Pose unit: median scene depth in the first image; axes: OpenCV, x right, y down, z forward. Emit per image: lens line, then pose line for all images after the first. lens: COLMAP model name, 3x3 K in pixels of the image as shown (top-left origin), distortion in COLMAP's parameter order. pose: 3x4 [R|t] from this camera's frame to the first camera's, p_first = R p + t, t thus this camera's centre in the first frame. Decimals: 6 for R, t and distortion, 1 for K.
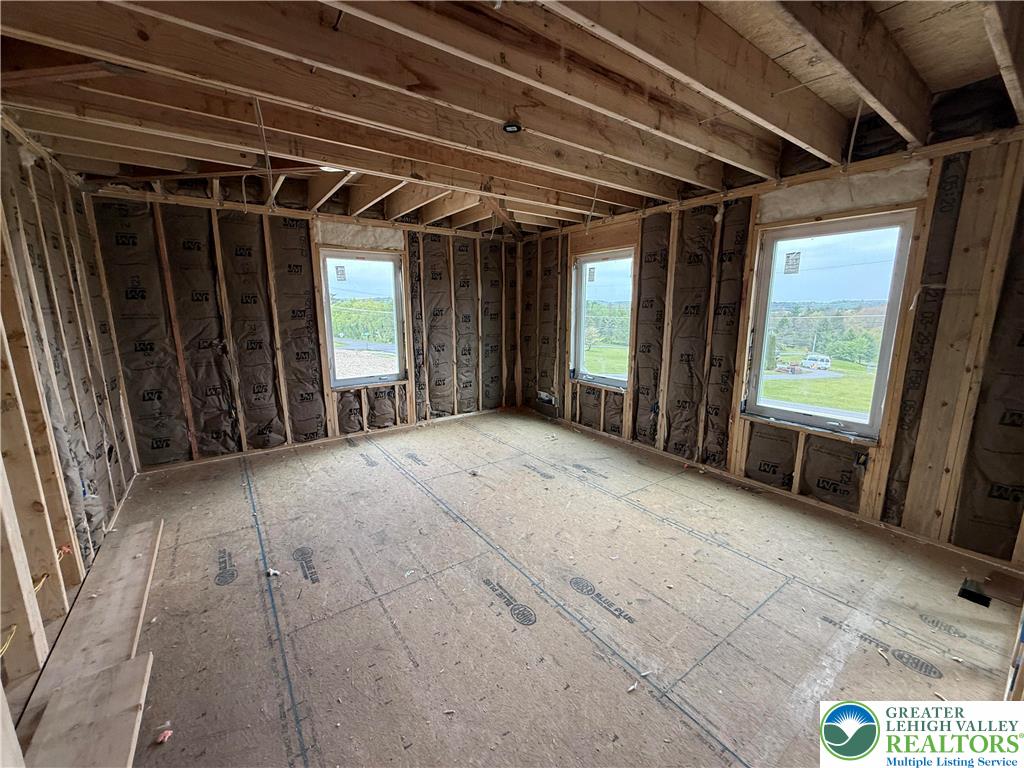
lens RADIAL K [[407.0, 0, 509.9], [0, 407.0, 385.1], [0, 0, 1]] dist [0.000044, -0.000057]
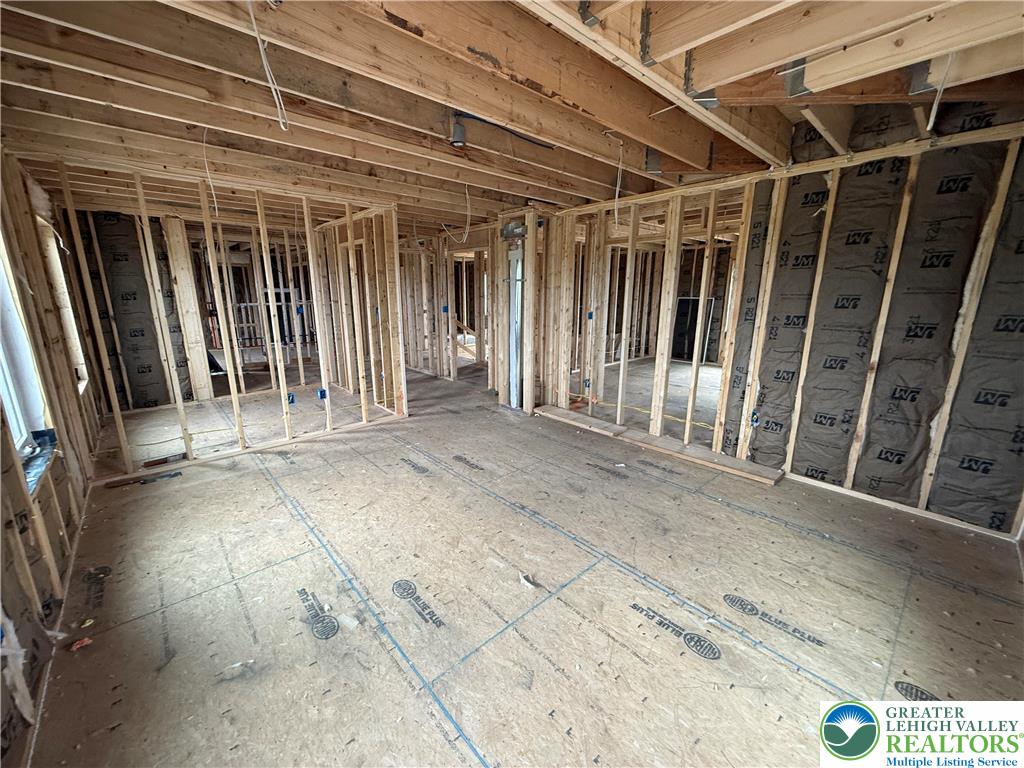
lens RADIAL K [[407.0, 0, 509.9], [0, 407.0, 385.1], [0, 0, 1]] dist [0.000044, -0.000057]
pose [[-0.993876, 0.023550, -0.107960, -0.001734], [-0.022907, 0.911890, 0.409795, -0.290587], [0.108098, 0.409758, -0.905767, 1.455350]]
